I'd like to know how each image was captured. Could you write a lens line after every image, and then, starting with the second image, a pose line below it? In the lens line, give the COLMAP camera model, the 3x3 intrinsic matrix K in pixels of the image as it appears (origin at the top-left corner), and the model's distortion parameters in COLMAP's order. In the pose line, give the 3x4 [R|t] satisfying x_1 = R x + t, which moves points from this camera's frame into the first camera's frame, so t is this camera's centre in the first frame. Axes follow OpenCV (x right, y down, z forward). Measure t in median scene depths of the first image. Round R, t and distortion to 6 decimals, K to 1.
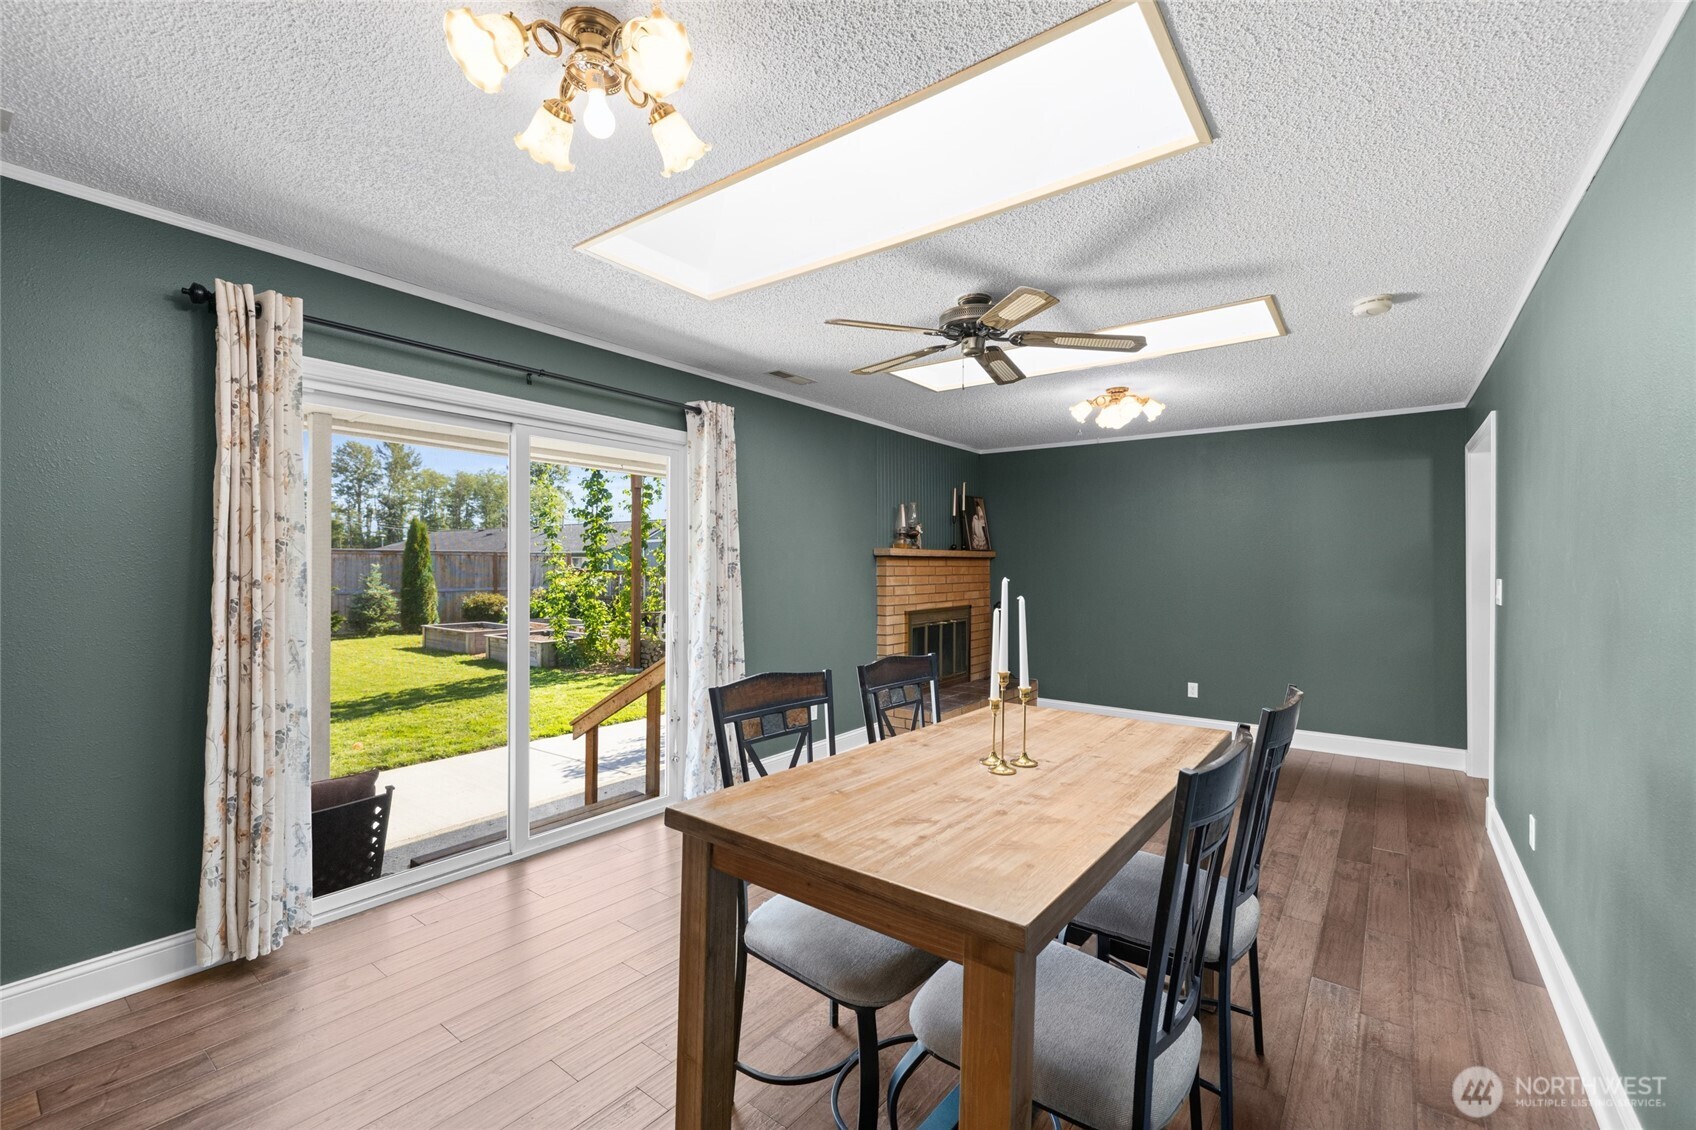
lens RADIAL K [[715.3, 0, 831.8], [0, 715.3, 572.4], [0, 0, 1]] dist [-0.000792, 0.000427]
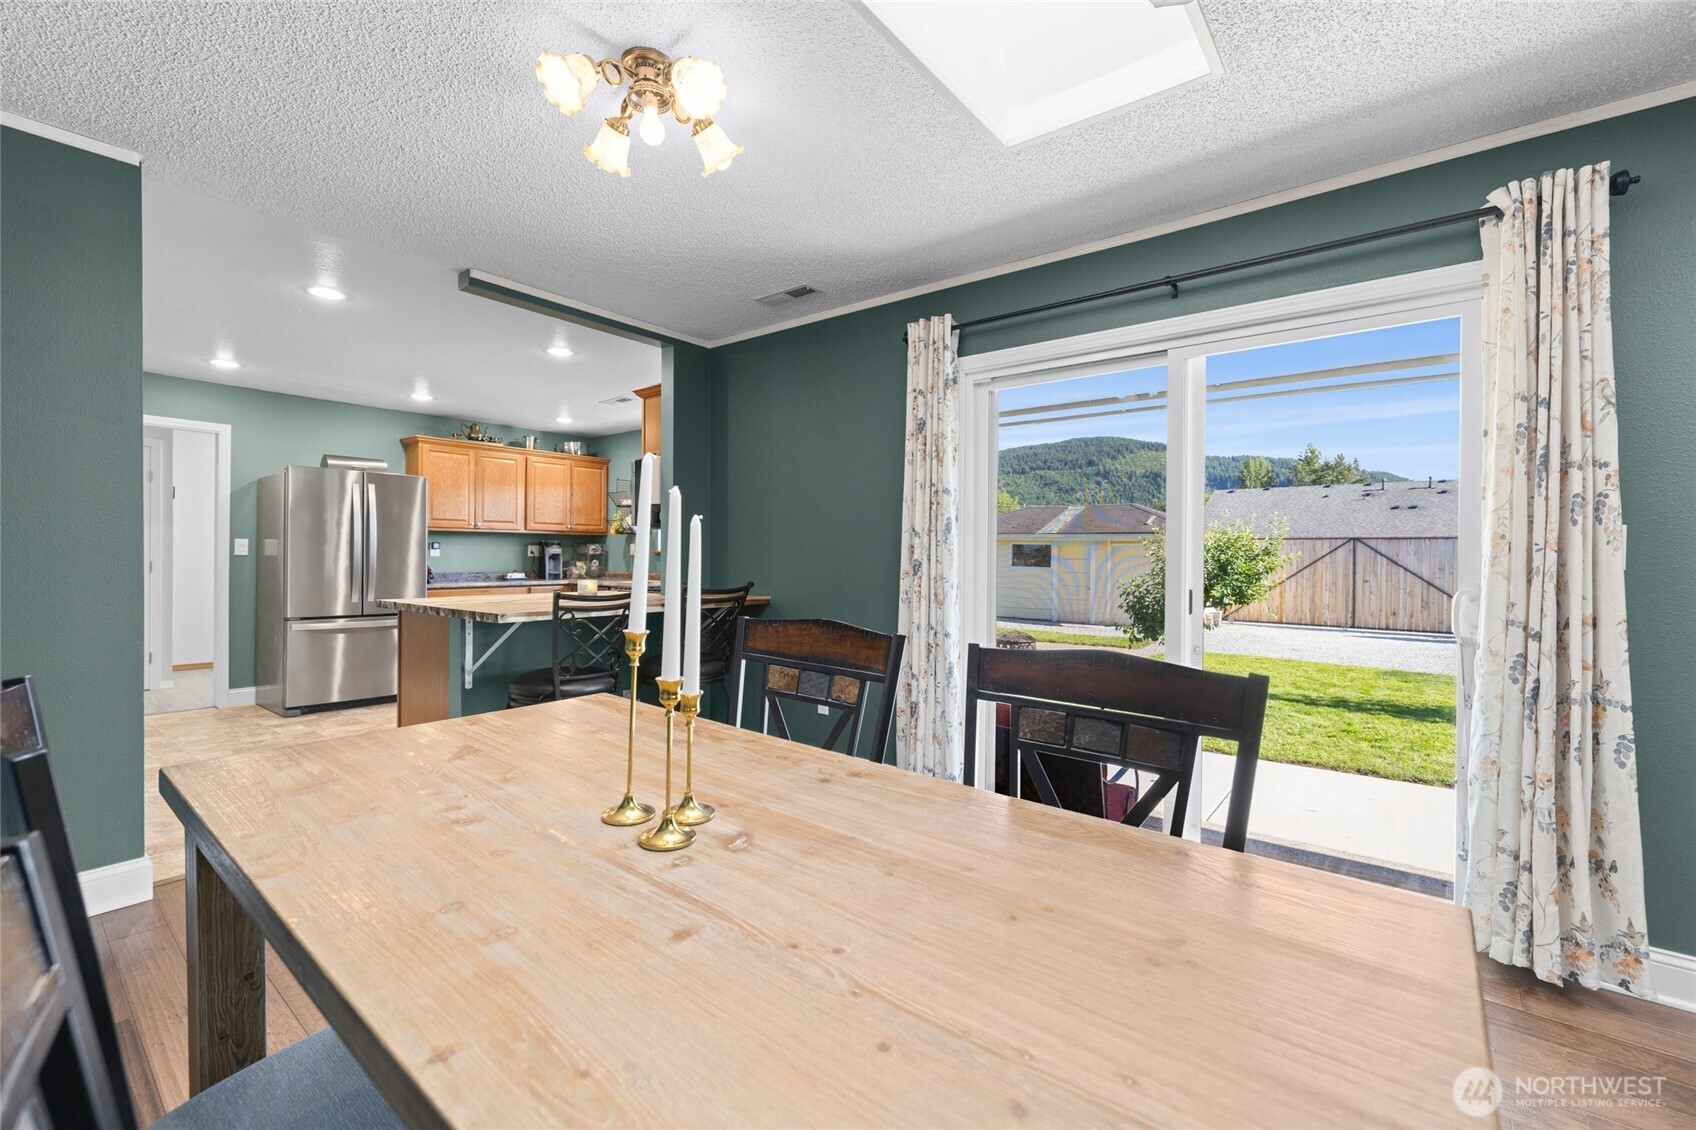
lens RADIAL K [[715.3, 0, 850.4], [0, 715.3, 556.2], [0, 0, 1]] dist [-0.000792, 0.000427]
pose [[-0.013983, 0.000199, -0.999902, 0.501701], [-0.015372, 0.999882, 0.000414, 0.052599], [0.999784, 0.015377, -0.013978, 0.762149]]
